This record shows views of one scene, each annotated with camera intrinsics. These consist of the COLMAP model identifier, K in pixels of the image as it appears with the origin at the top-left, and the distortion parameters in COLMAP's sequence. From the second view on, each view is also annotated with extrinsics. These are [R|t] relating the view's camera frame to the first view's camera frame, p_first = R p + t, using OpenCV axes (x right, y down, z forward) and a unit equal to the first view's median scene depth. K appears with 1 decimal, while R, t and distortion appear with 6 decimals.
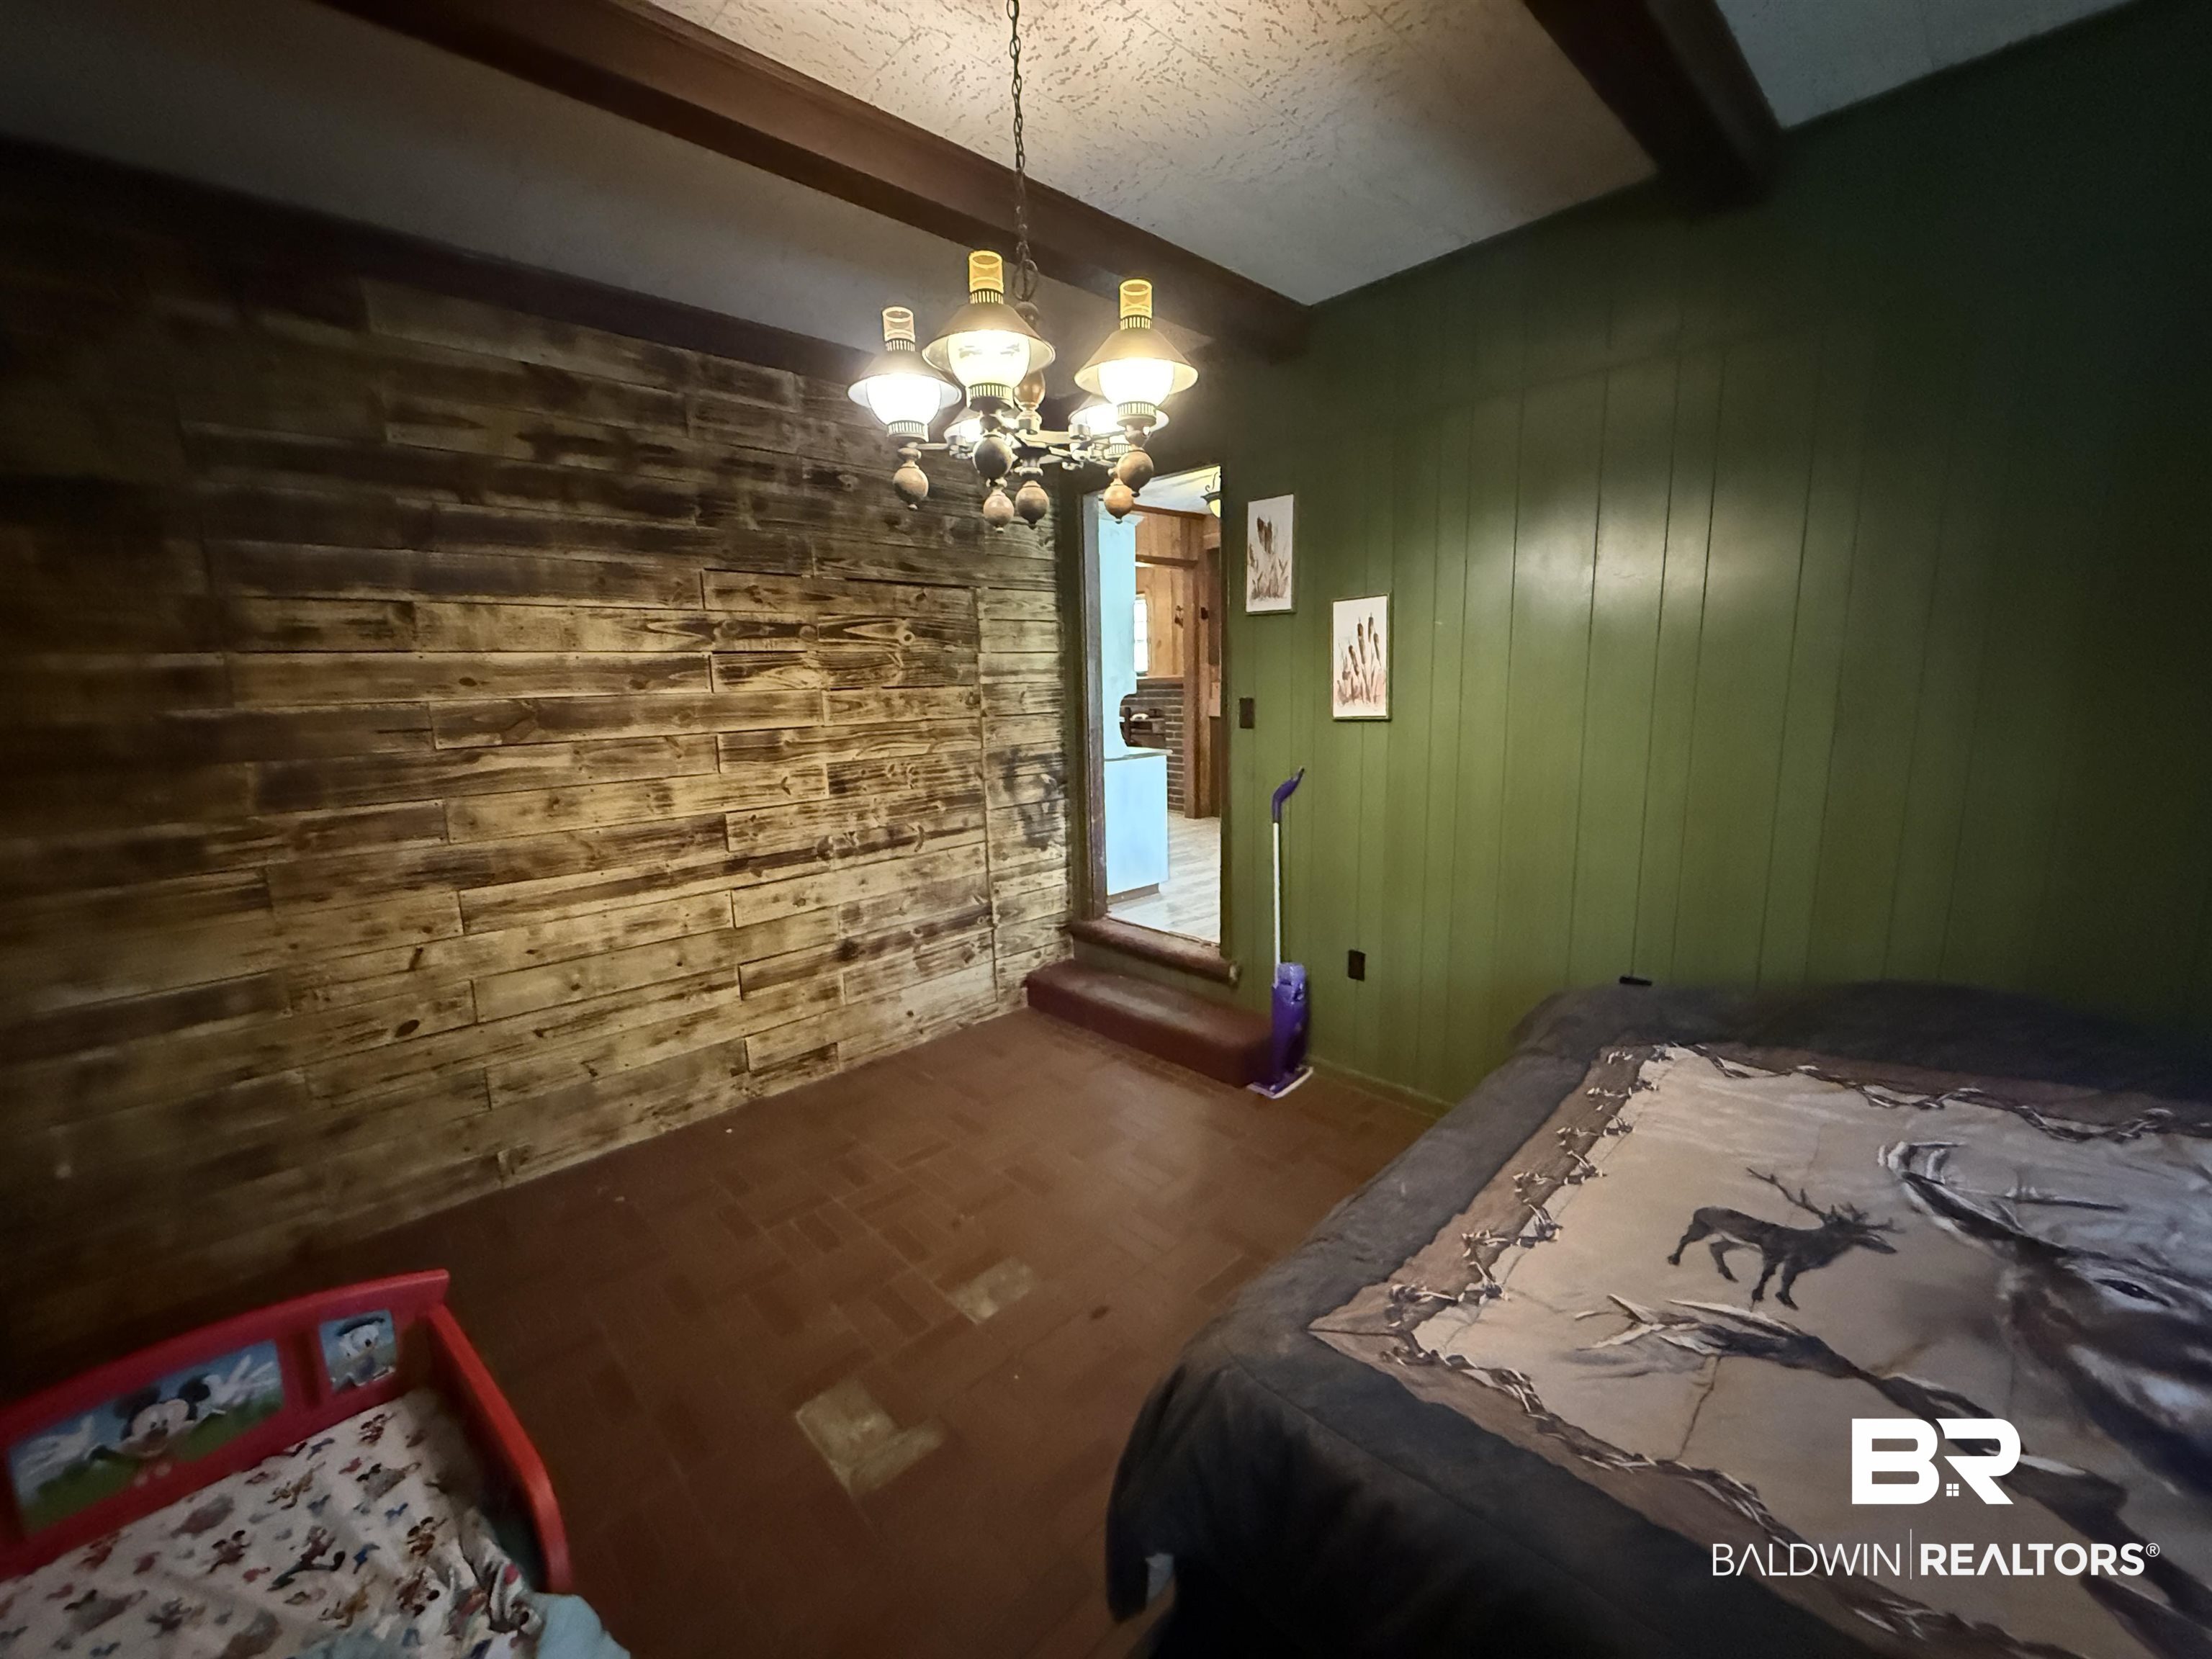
lens RADIAL K [[872.6, 0, 1098.4], [0, 872.6, 830.4], [0, 0, 1]] dist [-0.001307, 0.000167]
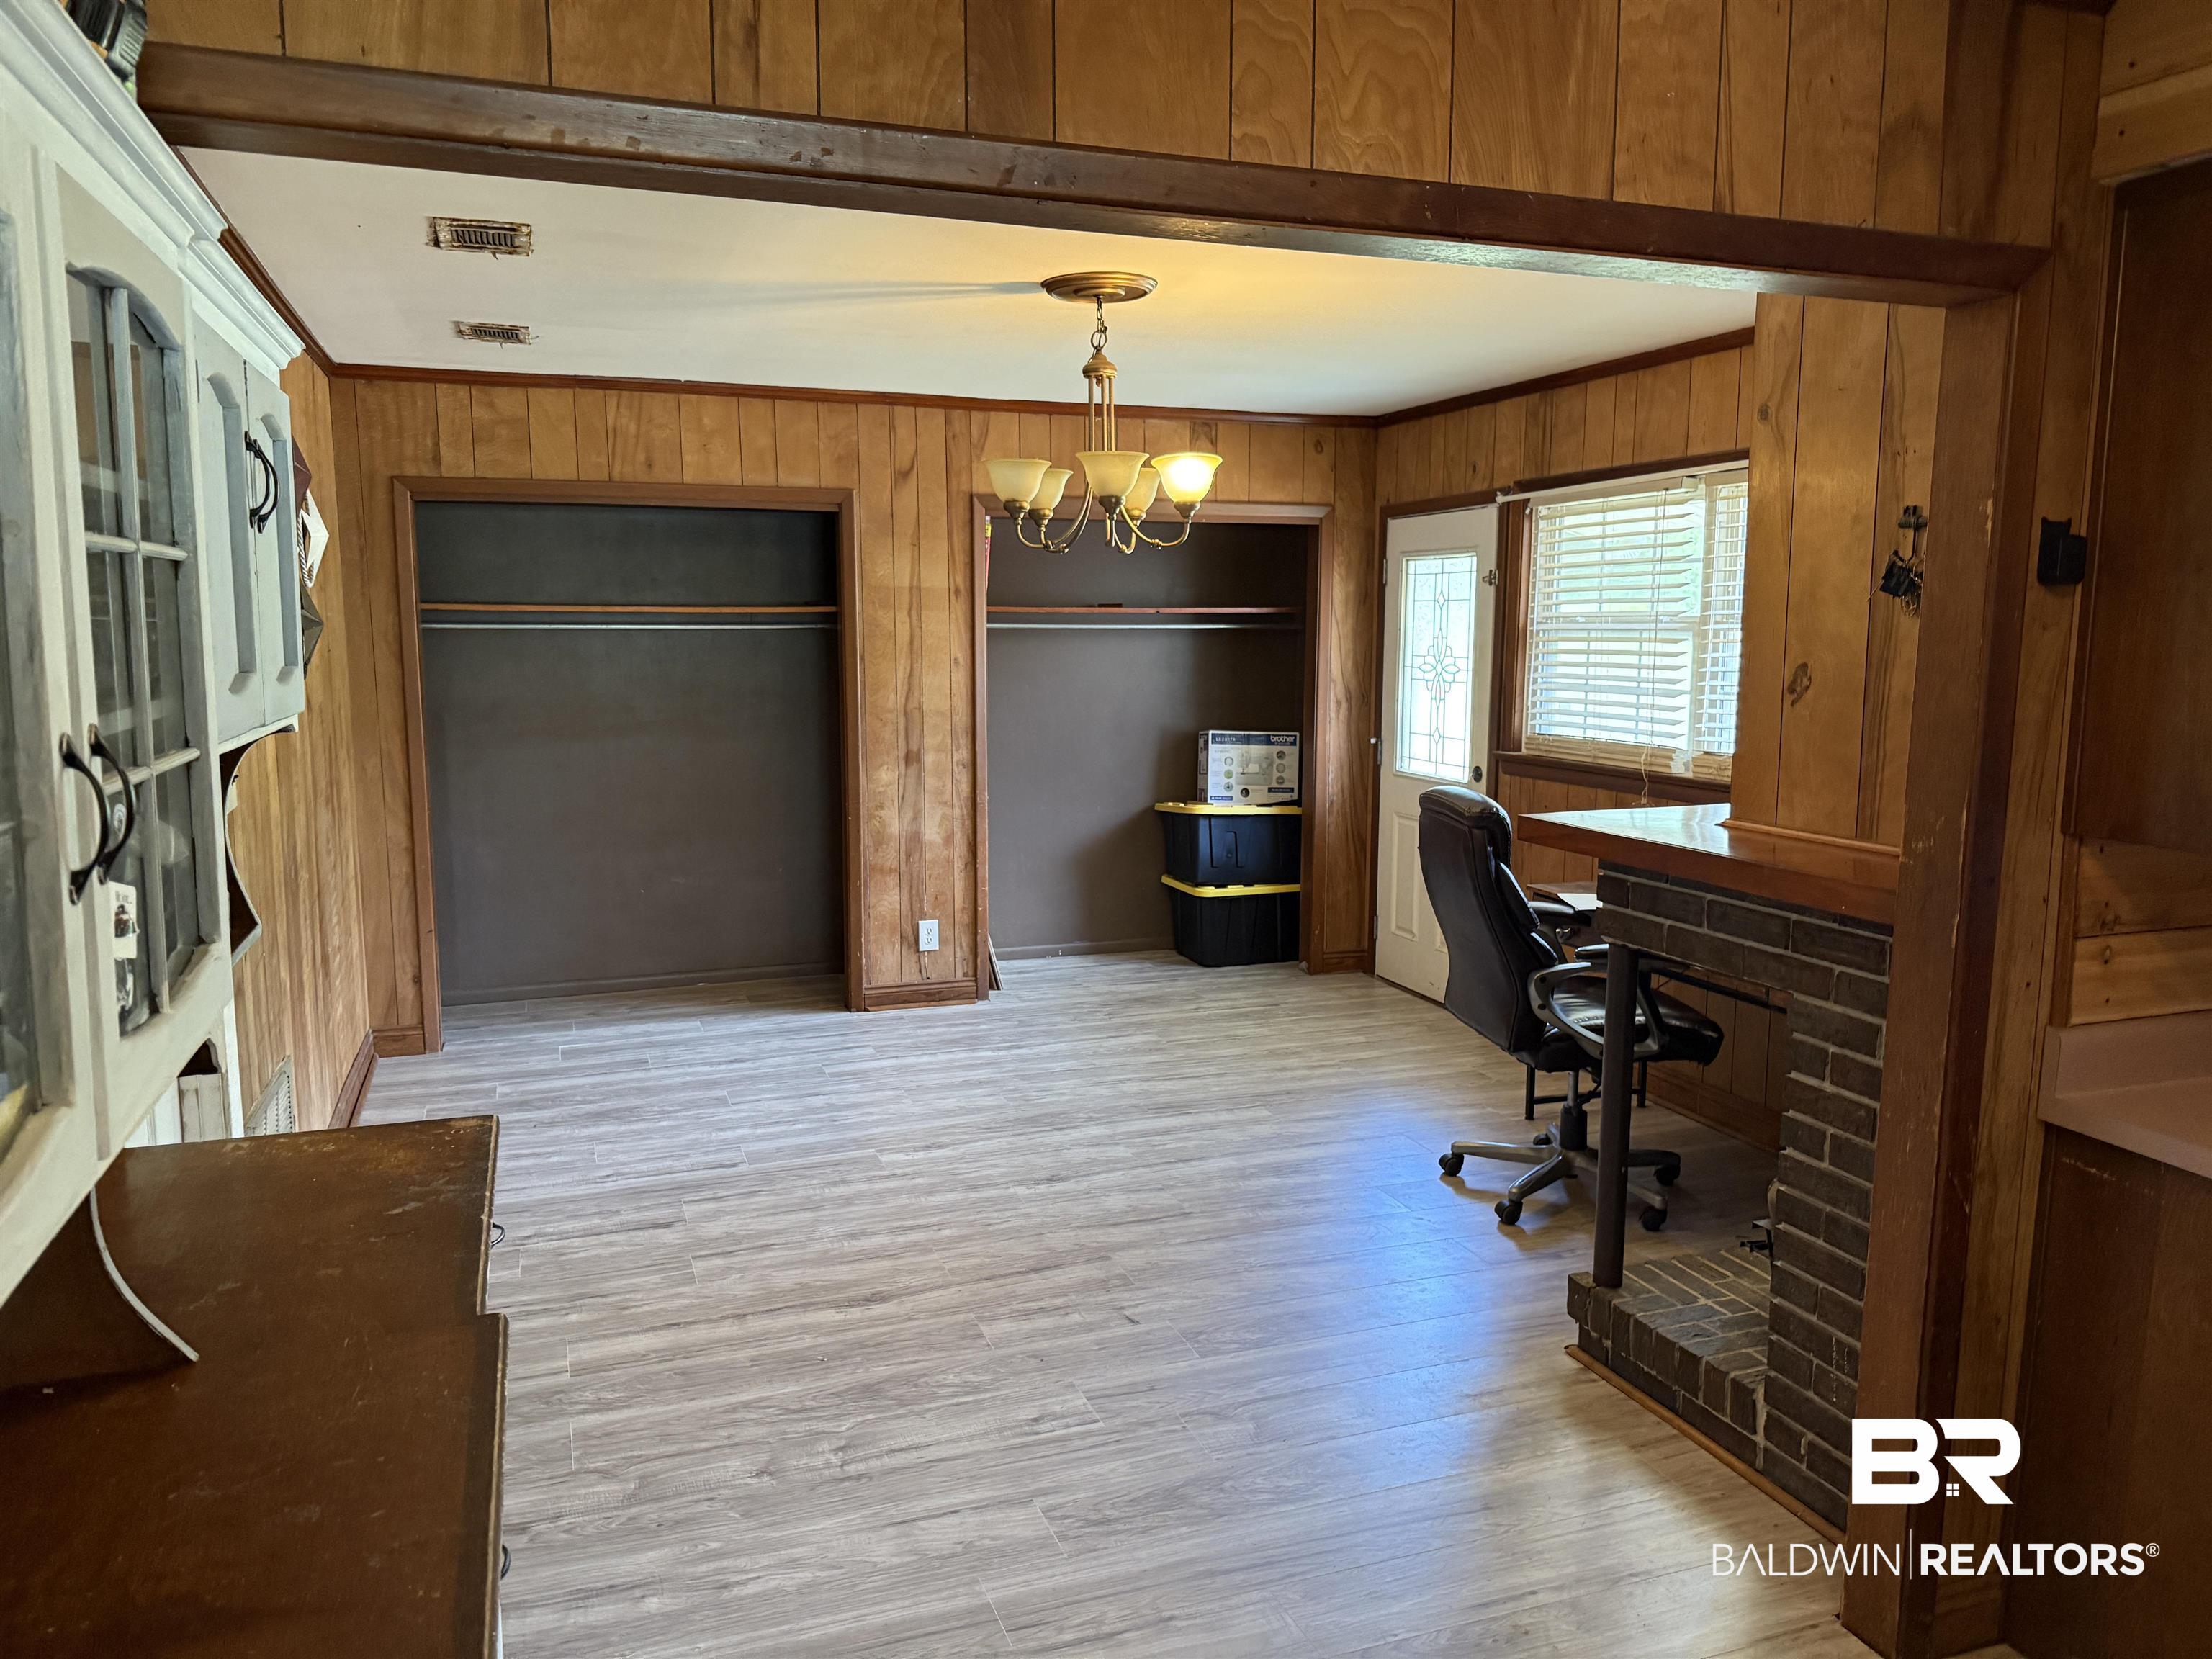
lens RADIAL K [[1565.5, 0, 1105.6], [0, 1565.5, 819.7], [0, 0, 1]] dist [0.166565, -0.257879]
pose [[0.924100, 0.084895, -0.372601, 0.069015], [-0.097409, 0.995134, -0.014851, -0.172968], [0.369527, 0.050019, 0.927873, 0.635559]]
